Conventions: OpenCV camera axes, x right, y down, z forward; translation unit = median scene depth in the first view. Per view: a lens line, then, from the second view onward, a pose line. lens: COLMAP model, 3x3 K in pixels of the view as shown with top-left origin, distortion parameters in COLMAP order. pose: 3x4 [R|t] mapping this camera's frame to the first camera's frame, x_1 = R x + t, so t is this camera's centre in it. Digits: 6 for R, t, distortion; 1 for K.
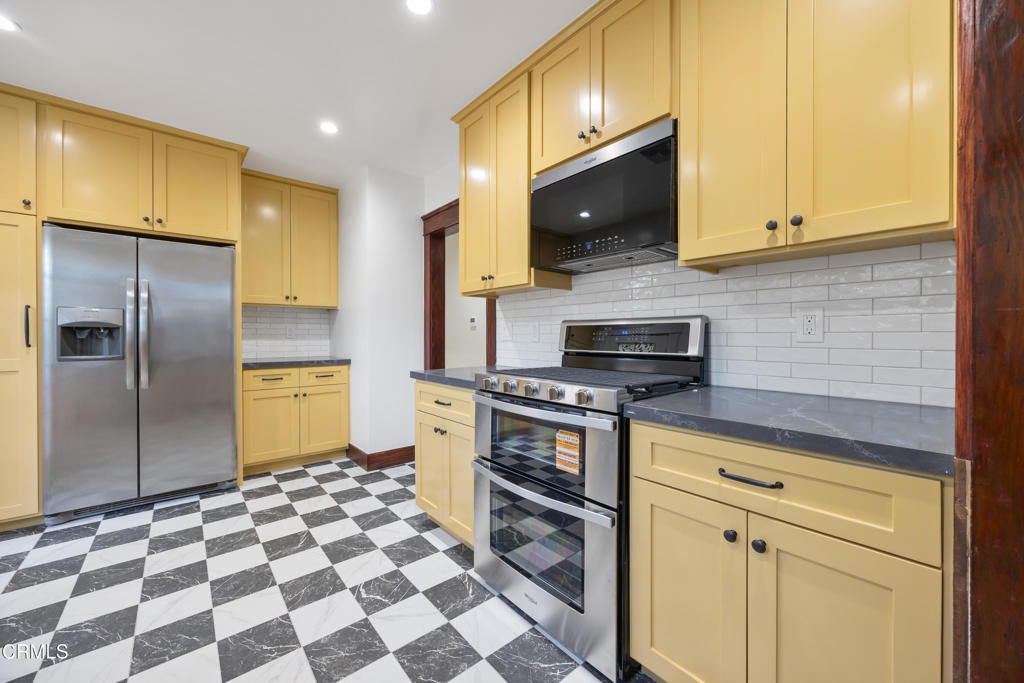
lens RADIAL K [[387.7, 0, 513.9], [0, 387.7, 337.4], [0, 0, 1]] dist [-0.002167, -0.000003]
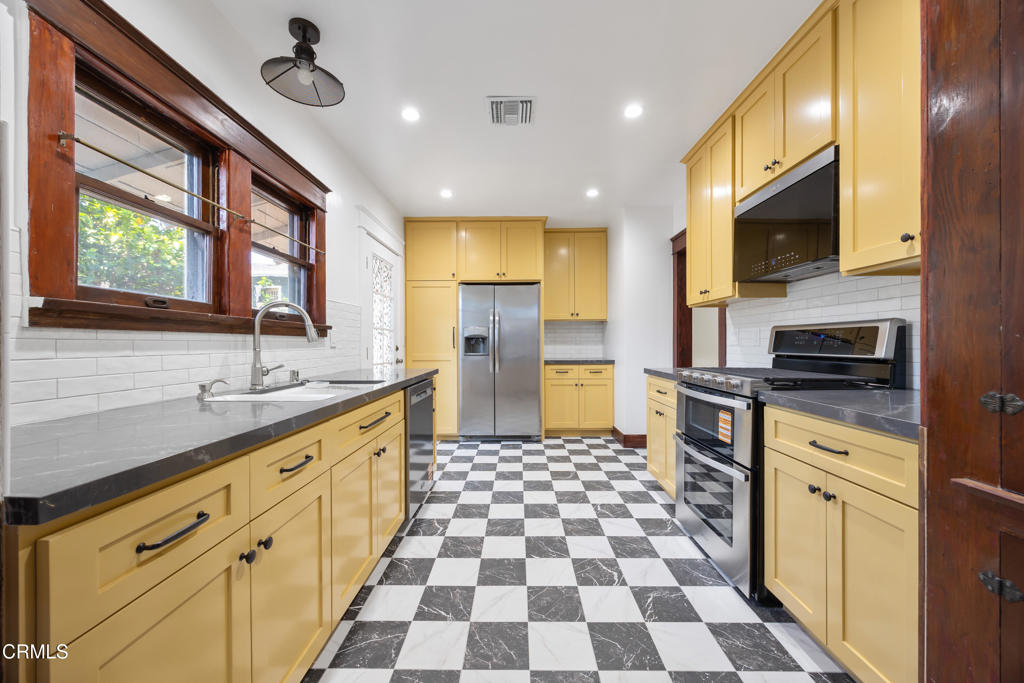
lens RADIAL K [[387.7, 0, 513.9], [0, 387.7, 337.4], [0, 0, 1]] dist [-0.002167, -0.000003]
pose [[0.749641, -0.012712, -0.661722, 0.310714], [0.001081, 0.999838, -0.017983, 0.007225], [0.661843, 0.012766, 0.749533, -0.312218]]
